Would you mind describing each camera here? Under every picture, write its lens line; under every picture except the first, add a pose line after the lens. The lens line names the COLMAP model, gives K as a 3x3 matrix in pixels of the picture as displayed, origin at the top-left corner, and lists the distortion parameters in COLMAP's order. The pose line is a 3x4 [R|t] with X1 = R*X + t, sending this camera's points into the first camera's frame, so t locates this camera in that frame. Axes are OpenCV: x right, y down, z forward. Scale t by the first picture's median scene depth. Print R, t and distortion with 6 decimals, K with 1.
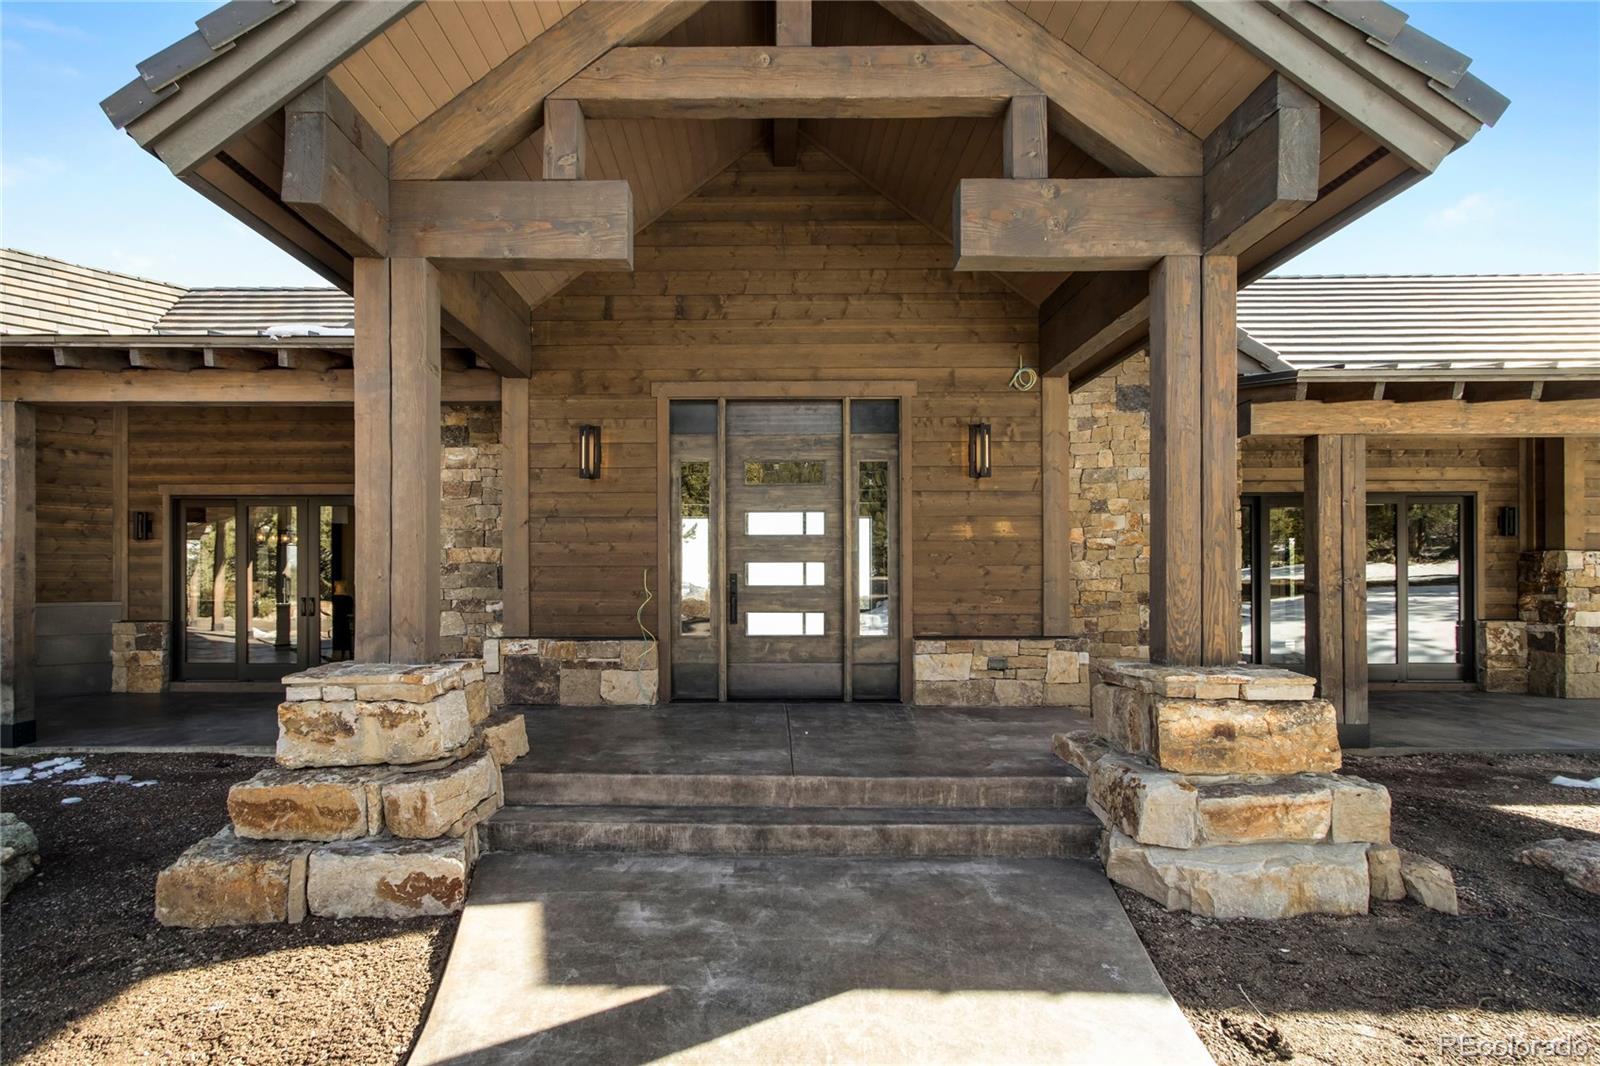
lens RADIAL K [[787.2, 0, 796.4], [0, 787.2, 572.4], [0, 0, 1]] dist [-0.003390, -0.000260]
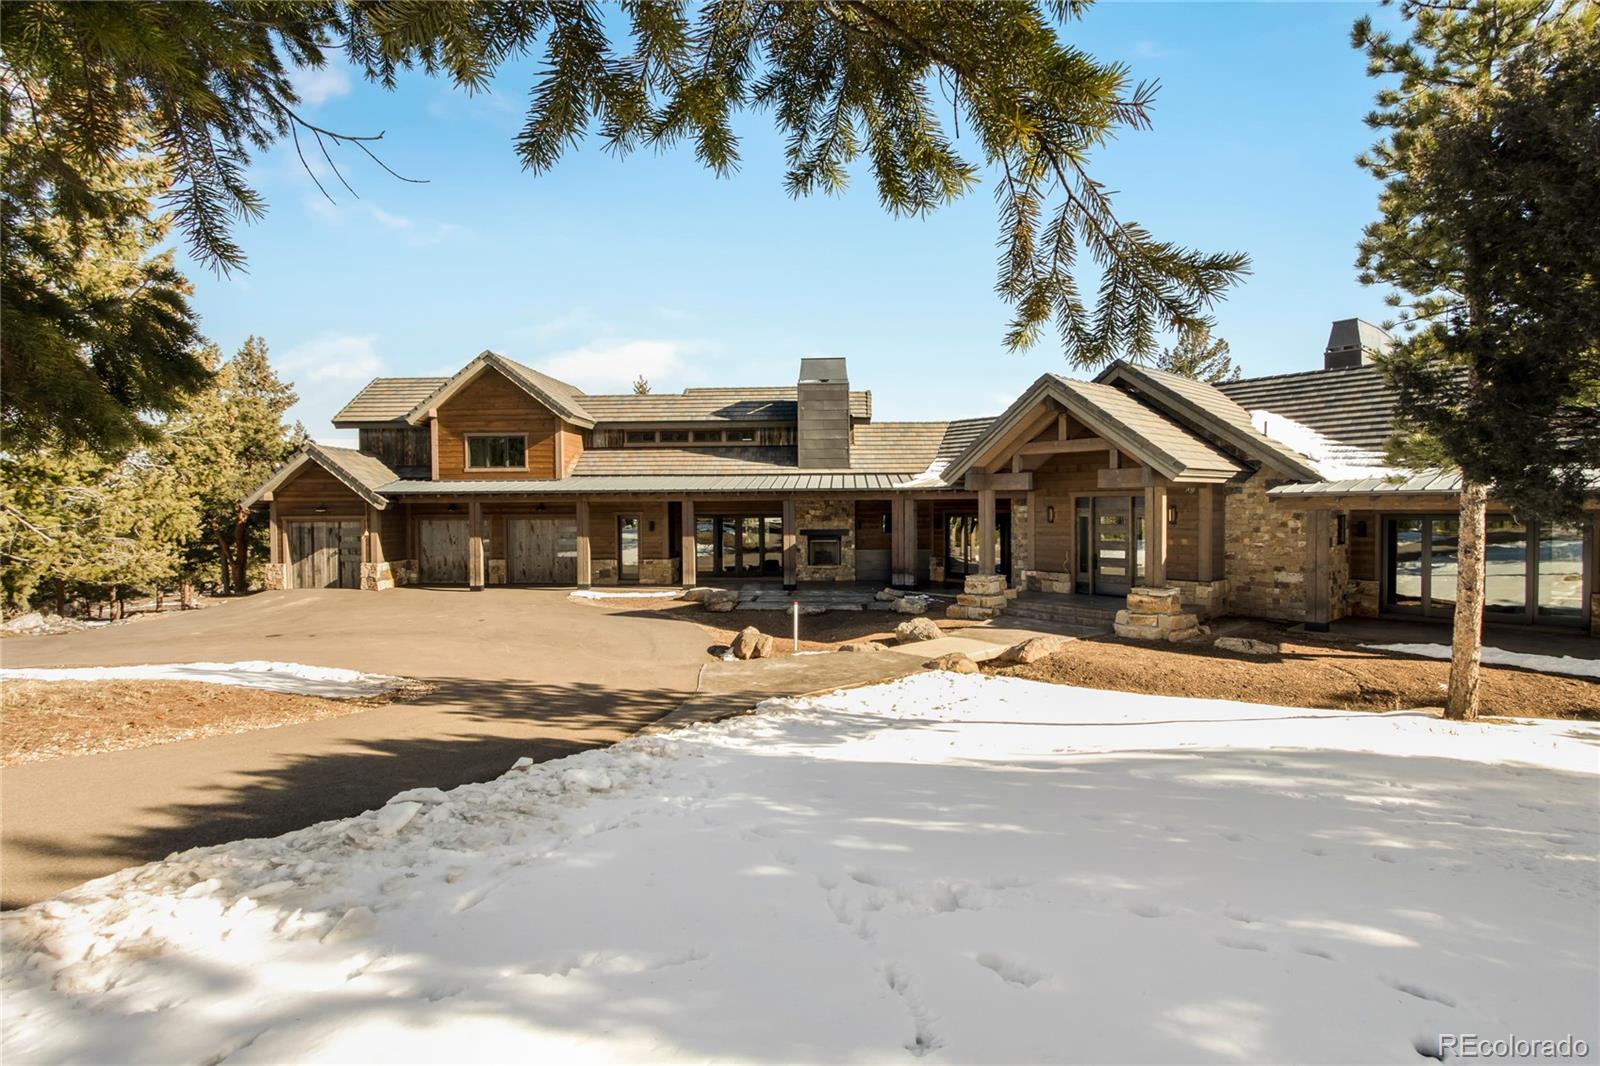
lens RADIAL K [[742.9, 0, 788.9], [0, 742.9, 547.3], [0, 0, 1]] dist [-0.004367, 0.007383]
pose [[0.642312, 0.034701, -0.765657, 1.394943], [0.013856, 0.998286, 0.056868, -0.207544], [0.766318, -0.047136, 0.640730, -1.798688]]
